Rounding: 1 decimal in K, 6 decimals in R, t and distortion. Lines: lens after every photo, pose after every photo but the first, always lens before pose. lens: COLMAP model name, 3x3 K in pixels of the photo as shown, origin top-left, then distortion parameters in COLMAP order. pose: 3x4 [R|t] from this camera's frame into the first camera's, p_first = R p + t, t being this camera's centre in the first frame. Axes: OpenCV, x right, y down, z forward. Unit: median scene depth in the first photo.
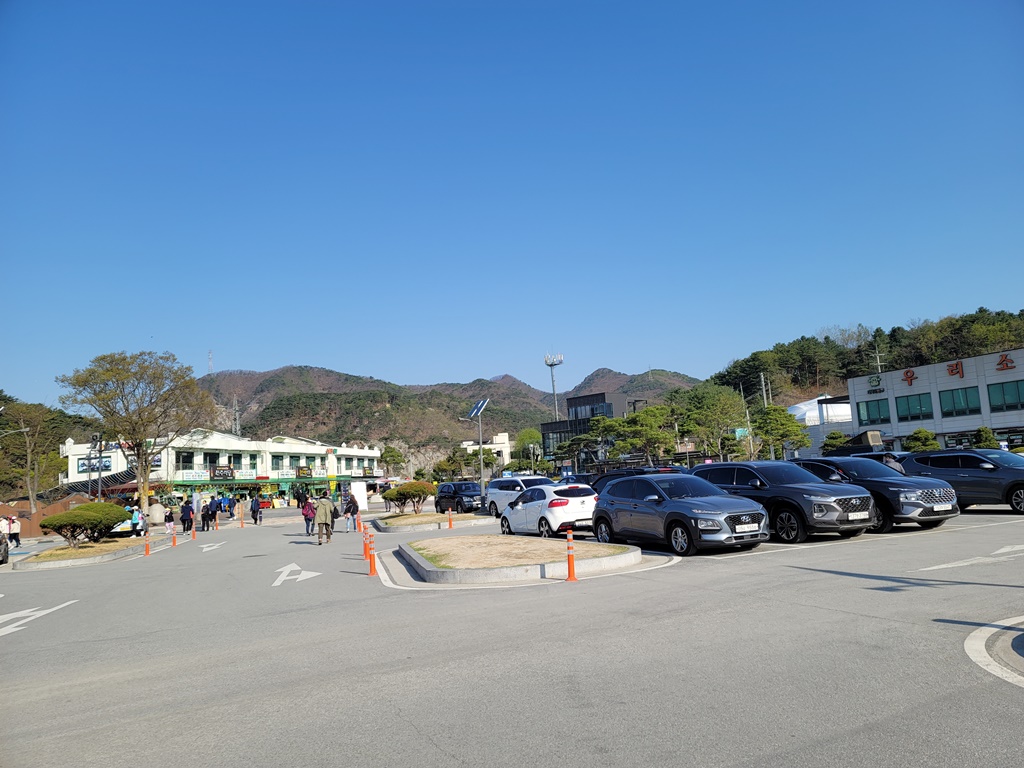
lens RADIAL K [[732.7, 0, 517.5], [0, 732.7, 389.4], [0, 0, 1]] dist [0.059225, -0.010662]
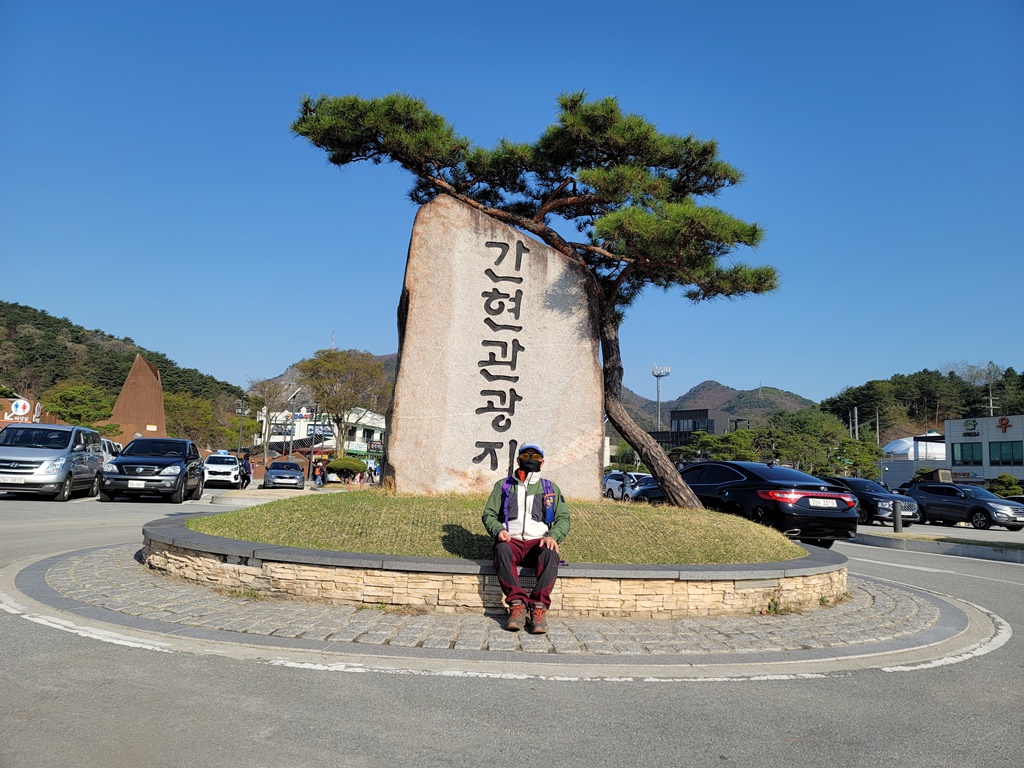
lens RADIAL K [[732.7, 0, 512.4], [0, 732.7, 388.9], [0, 0, 1]] dist [0.059225, -0.010662]
pose [[0.985286, 0.091339, -0.144457, -0.010648], [-0.091369, 0.995796, 0.006442, -0.007211], [0.144438, 0.006852, 0.989490, -0.117707]]
